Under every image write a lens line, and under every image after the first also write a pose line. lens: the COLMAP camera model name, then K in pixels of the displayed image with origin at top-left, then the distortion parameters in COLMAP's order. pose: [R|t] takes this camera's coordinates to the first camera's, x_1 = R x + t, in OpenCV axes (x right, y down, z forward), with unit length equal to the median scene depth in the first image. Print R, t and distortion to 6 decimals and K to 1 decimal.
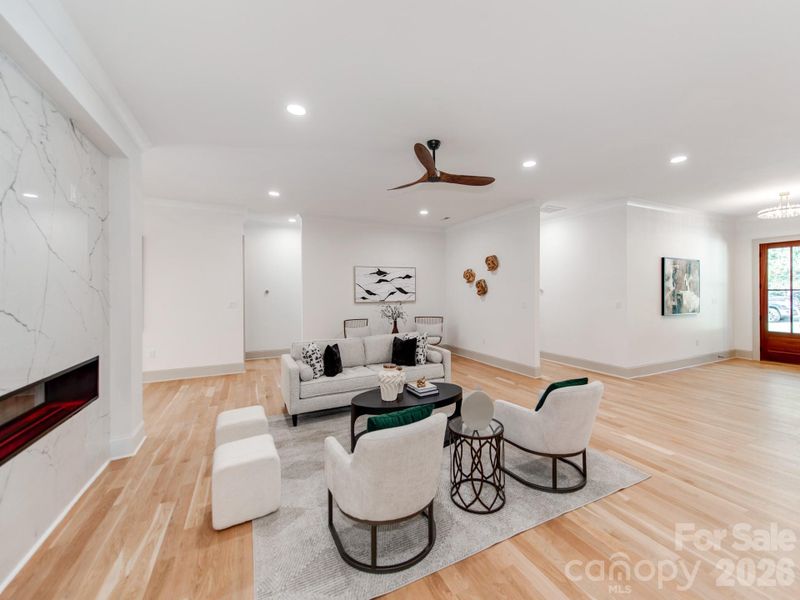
lens RADIAL K [[341.7, 0, 406.6], [0, 341.7, 299.3], [0, 0, 1]] dist [0.016716, -0.004062]
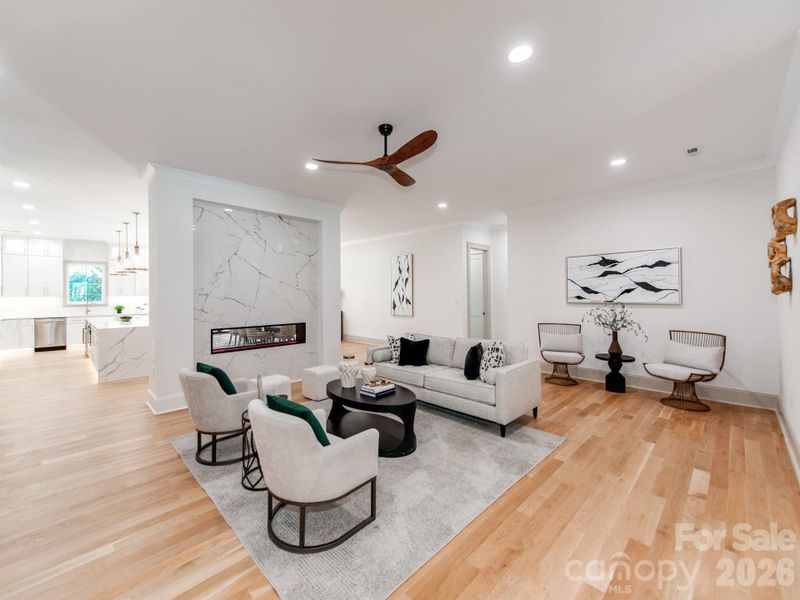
lens RADIAL K [[341.7, 0, 395.0], [0, 341.7, 294.3], [0, 0, 1]] dist [0.016716, -0.004062]
pose [[0.287924, 0.003625, -0.957646, 0.484126], [-0.015655, 0.999877, -0.000922, -0.003268], [0.957525, 0.015258, 0.287946, 0.378609]]
